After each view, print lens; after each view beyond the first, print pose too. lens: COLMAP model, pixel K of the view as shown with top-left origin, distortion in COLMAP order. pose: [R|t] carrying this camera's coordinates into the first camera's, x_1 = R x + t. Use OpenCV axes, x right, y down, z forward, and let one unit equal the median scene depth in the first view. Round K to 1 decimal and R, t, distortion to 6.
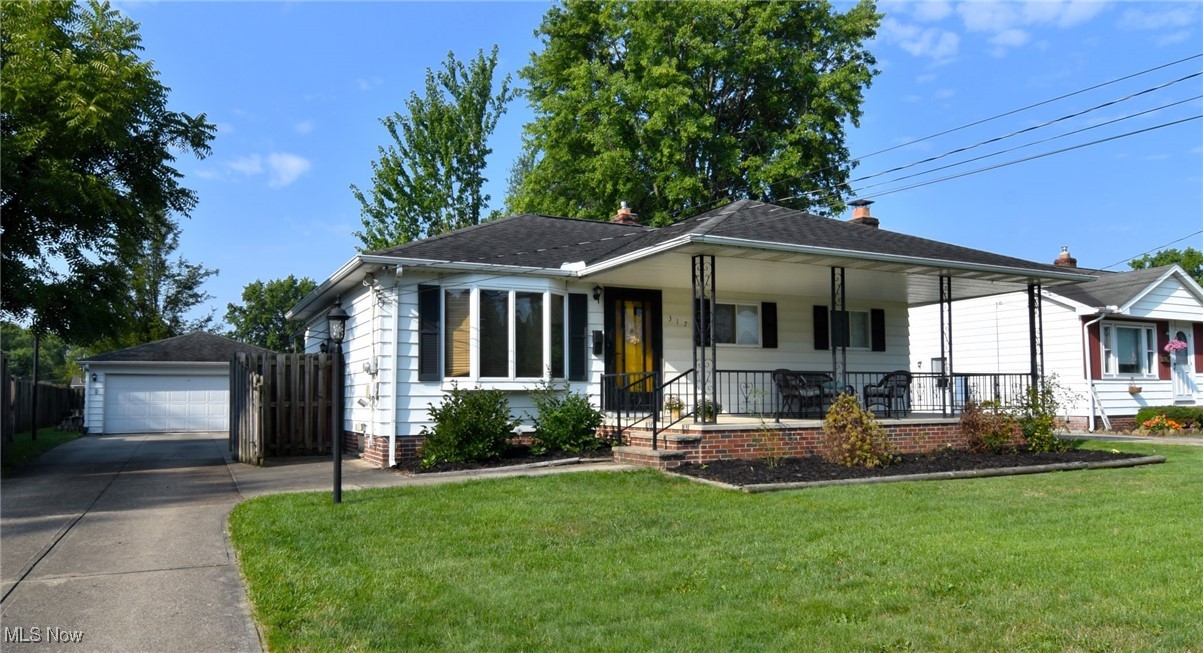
lens RADIAL K [[793.1, 0, 609.9], [0, 793.1, 331.7], [0, 0, 1]] dist [0.002824, 0.004216]
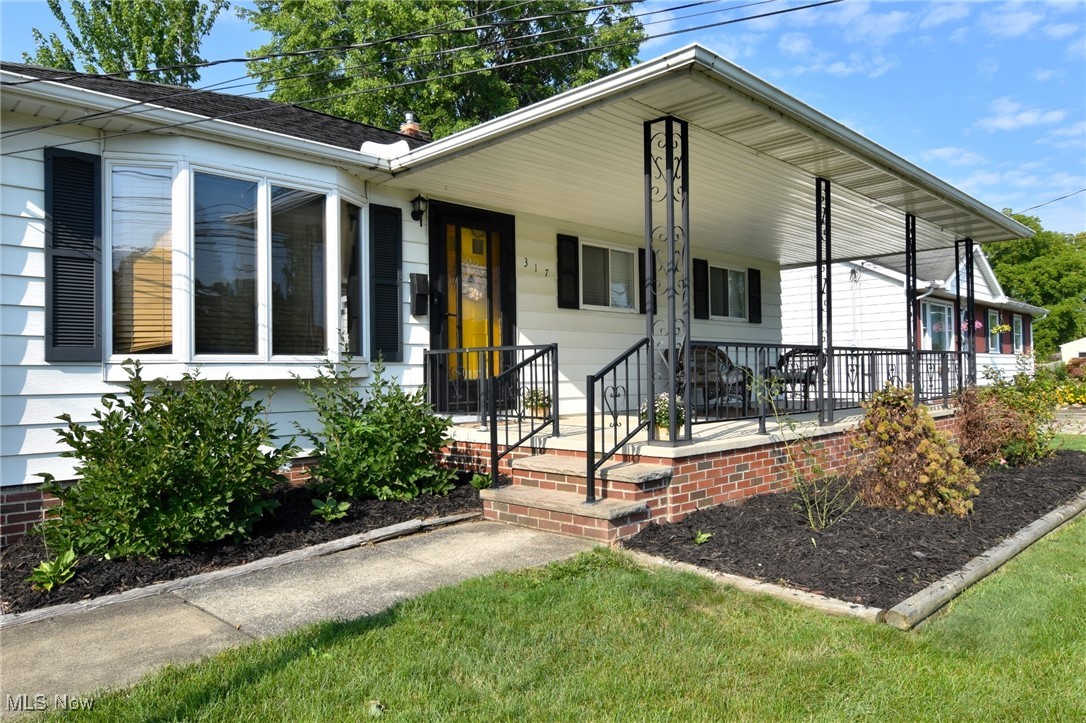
lens RADIAL K [[726.5, 0, 545.4], [0, 726.5, 348.2], [0, 0, 1]] dist [-0.004528, -0.006280]
pose [[0.957103, 0.003777, 0.289723, -0.082539], [-0.016134, 0.999058, 0.040277, 0.030457], [-0.289298, -0.043224, 0.956263, 0.484694]]
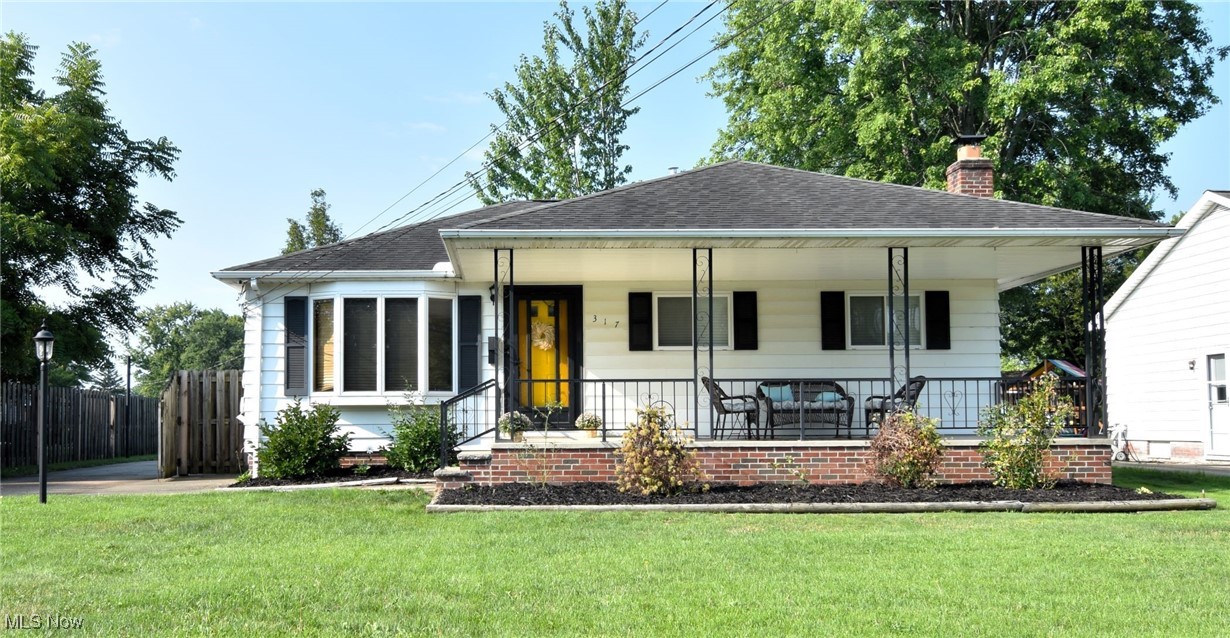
lens RADIAL K [[1109.2, 0, 610.1], [0, 1109.2, 323.3], [0, 0, 1]] dist [0.010646, -0.006313]
pose [[0.903383, -0.038327, -0.427119, 0.642604], [0.035204, 0.999264, -0.015208, 0.007191], [0.427388, -0.001297, 0.904067, -0.050639]]
